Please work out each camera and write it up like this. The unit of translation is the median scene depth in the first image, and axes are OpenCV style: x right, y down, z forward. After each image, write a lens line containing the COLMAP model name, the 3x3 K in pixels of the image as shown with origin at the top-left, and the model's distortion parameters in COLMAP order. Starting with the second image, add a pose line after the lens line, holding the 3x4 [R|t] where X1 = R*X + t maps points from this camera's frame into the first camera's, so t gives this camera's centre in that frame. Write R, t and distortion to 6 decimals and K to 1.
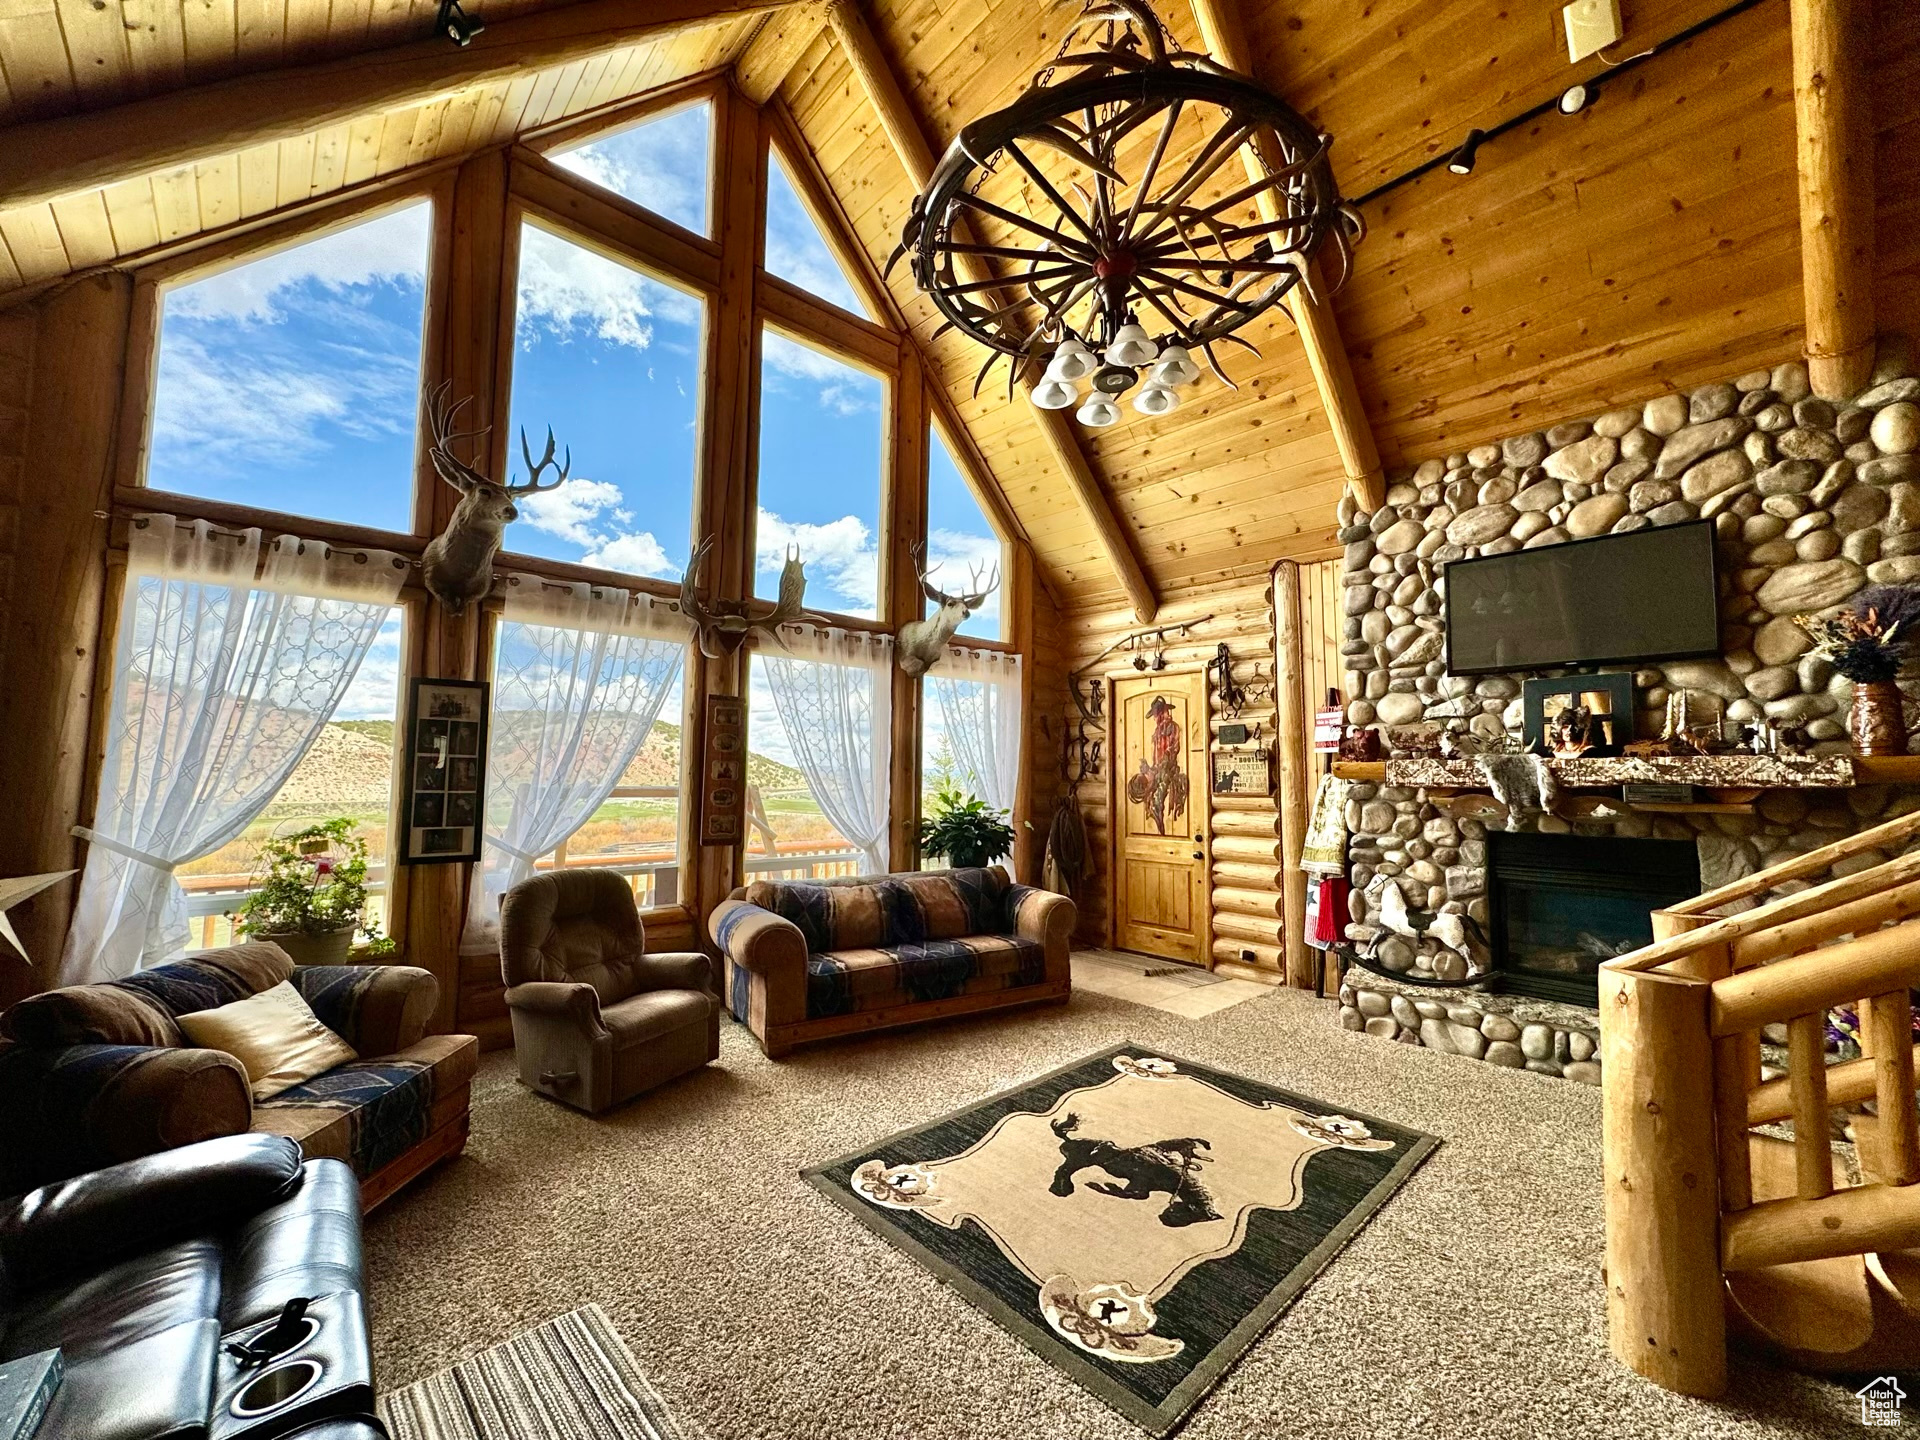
lens RADIAL K [[765.7, 0, 956.5], [0, 765.7, 722.0], [0, 0, 1]] dist [-0.000010, -0.000202]
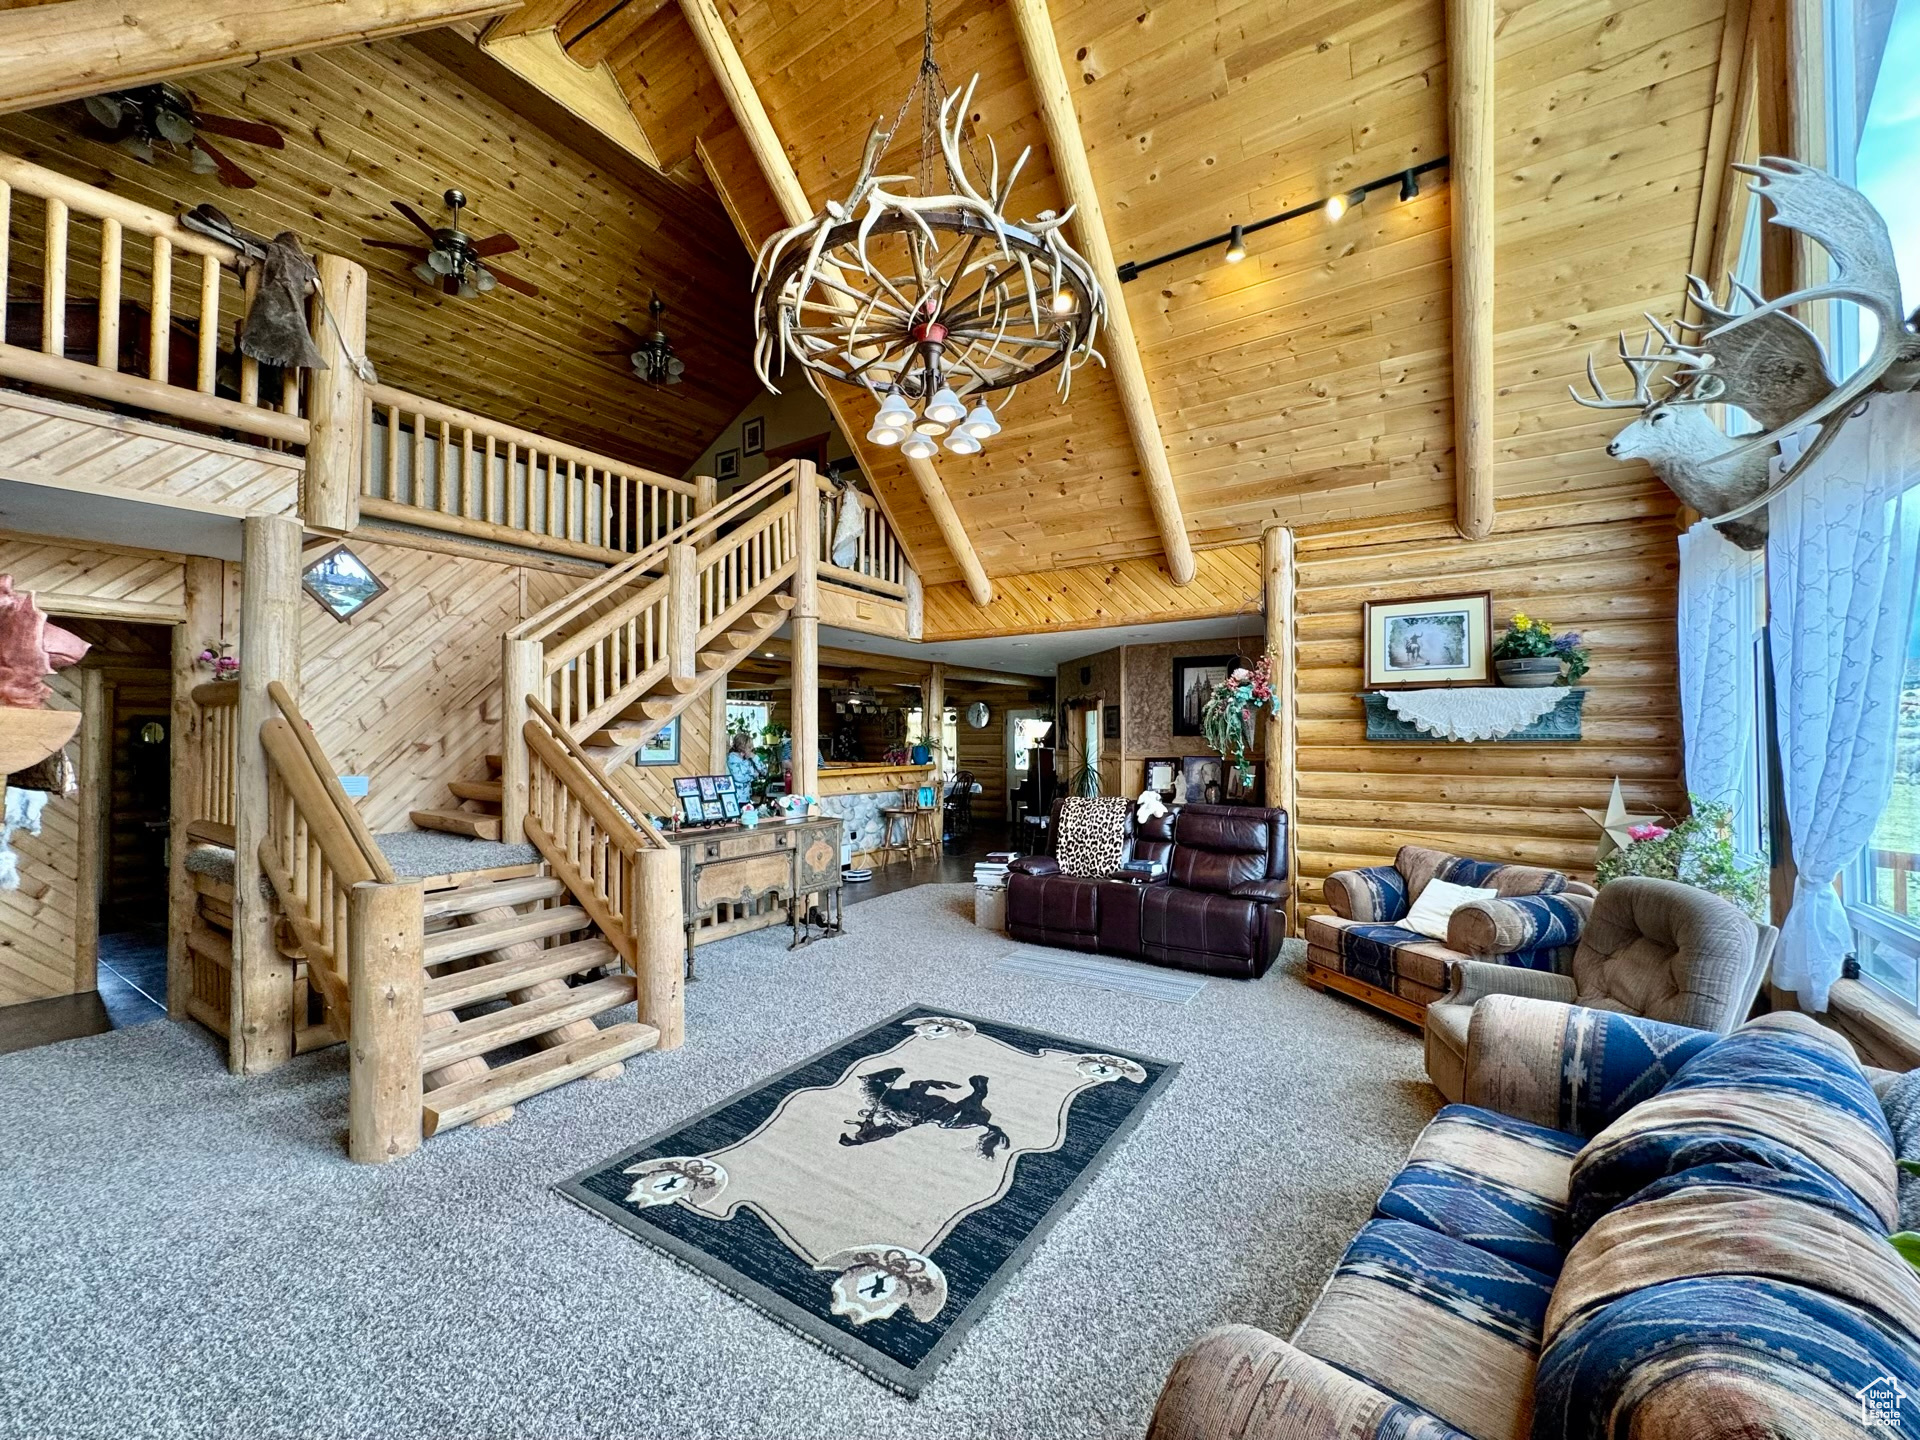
lens RADIAL K [[763.0, 0, 956.1], [0, 763.0, 724.8], [0, 0, 1]] dist [0.000606, 0.000068]
pose [[-0.970961, -0.008134, -0.239101, 0.309701], [0.012805, 0.996222, -0.085889, 0.091939], [0.238896, -0.086457, -0.967189, 1.461745]]
